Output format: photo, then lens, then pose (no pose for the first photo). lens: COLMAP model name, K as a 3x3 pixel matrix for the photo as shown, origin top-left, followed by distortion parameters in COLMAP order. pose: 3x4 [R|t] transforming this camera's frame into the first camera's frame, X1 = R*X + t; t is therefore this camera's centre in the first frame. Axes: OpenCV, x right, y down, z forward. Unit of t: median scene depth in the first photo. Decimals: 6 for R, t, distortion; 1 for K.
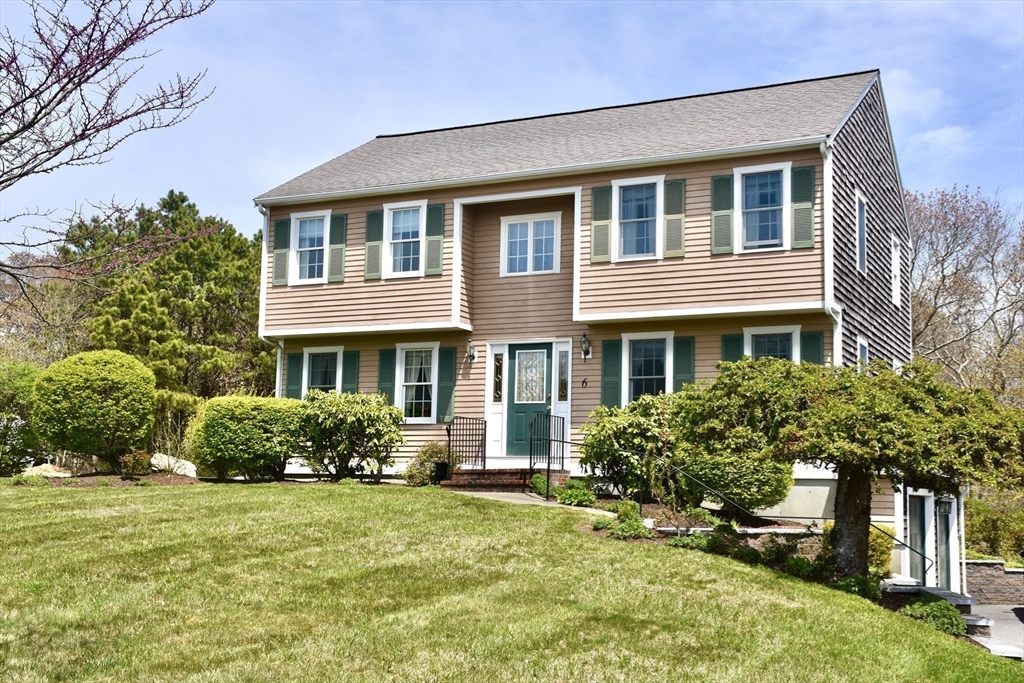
lens RADIAL K [[1148.4, 0, 540.1], [0, 1148.4, 368.3], [0, 0, 1]] dist [0.059200, 0.000000]
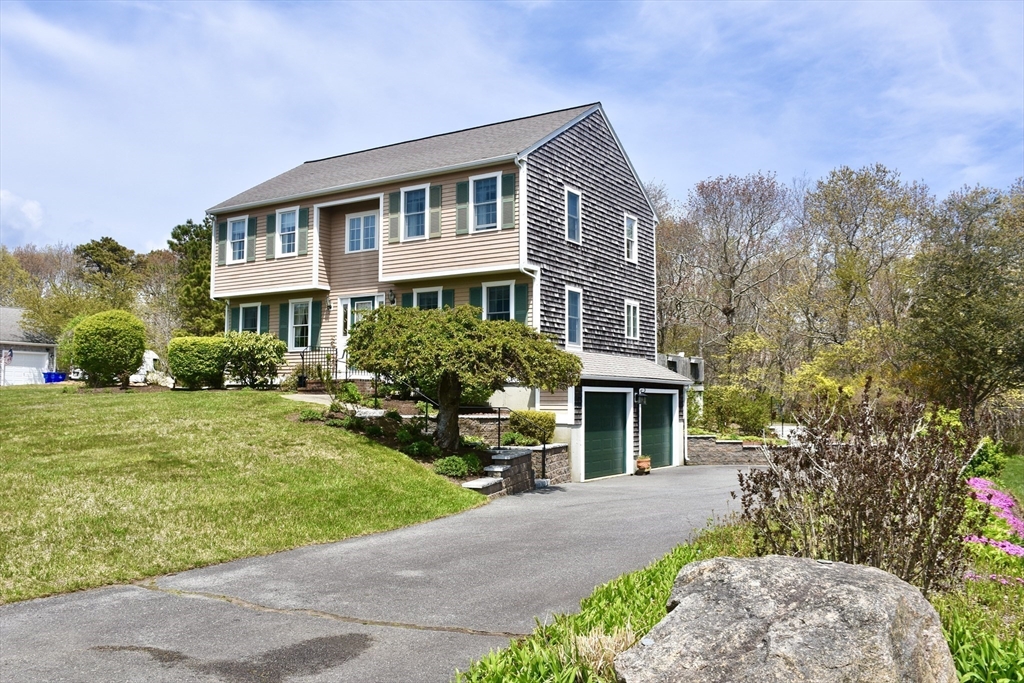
lens RADIAL K [[836.3, 0, 510.4], [0, 836.3, 340.7], [0, 0, 1]] dist [-0.087589, 0.001906]
pose [[0.991355, -0.024752, -0.128854, 0.326706], [0.029871, 0.998833, 0.037948, 0.000085], [0.127764, -0.041469, 0.990937, -0.070340]]
